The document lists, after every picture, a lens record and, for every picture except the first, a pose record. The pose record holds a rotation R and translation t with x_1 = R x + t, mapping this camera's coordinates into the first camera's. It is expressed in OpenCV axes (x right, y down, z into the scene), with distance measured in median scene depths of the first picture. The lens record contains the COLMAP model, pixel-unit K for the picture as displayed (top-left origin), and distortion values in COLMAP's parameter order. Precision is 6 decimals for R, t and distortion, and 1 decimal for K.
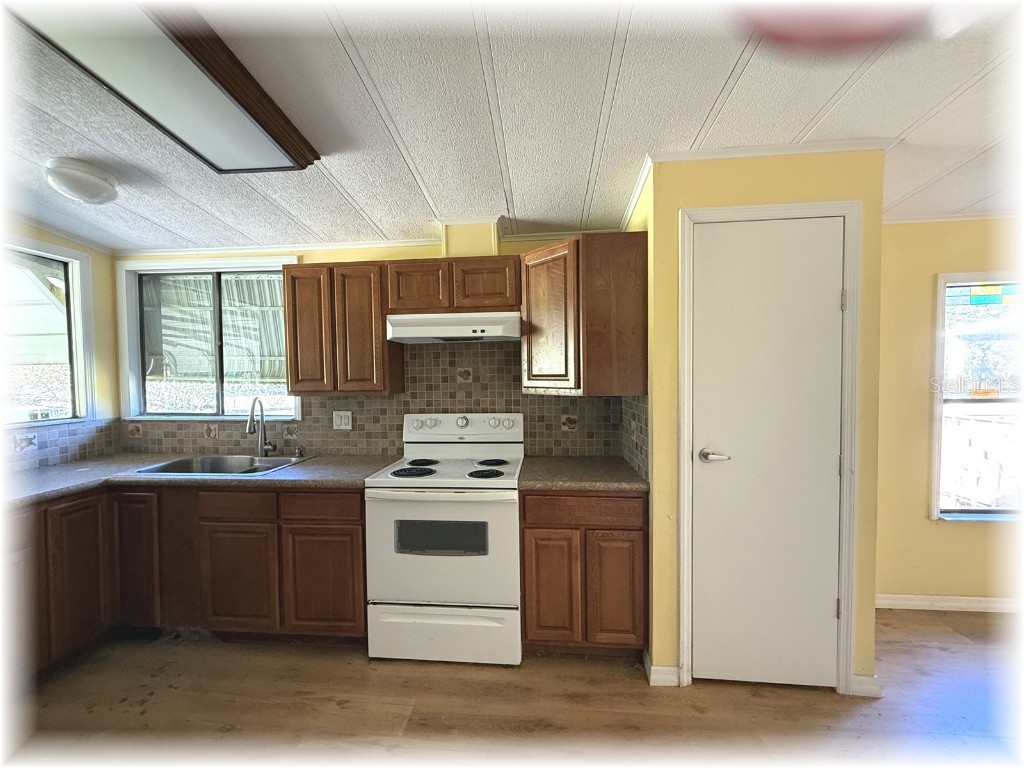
lens RADIAL K [[408.1, 0, 510.0], [0, 408.1, 386.8], [0, 0, 1]] dist [-0.008873, 0.000351]
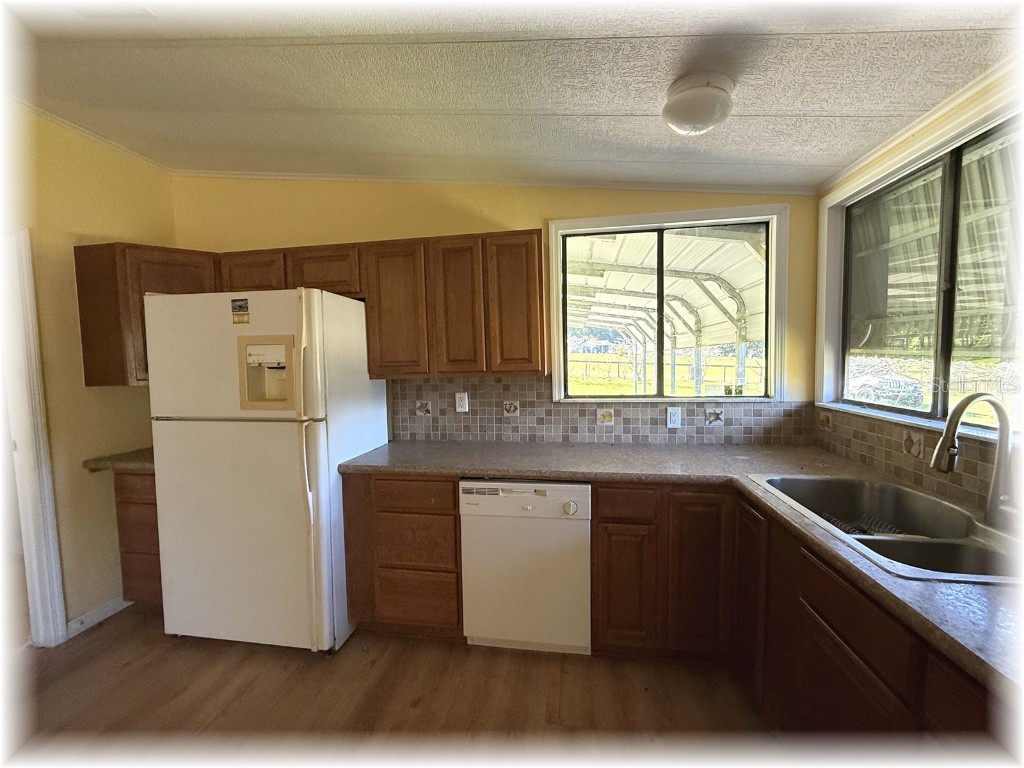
lens RADIAL K [[408.1, 0, 509.9], [0, 408.1, 386.9], [0, 0, 1]] dist [-0.008873, 0.000351]
pose [[-0.090431, 0.080429, -0.992650, -0.127533], [-0.007393, 0.996652, 0.081427, -0.013963], [0.995875, 0.014703, -0.089534, 0.500253]]
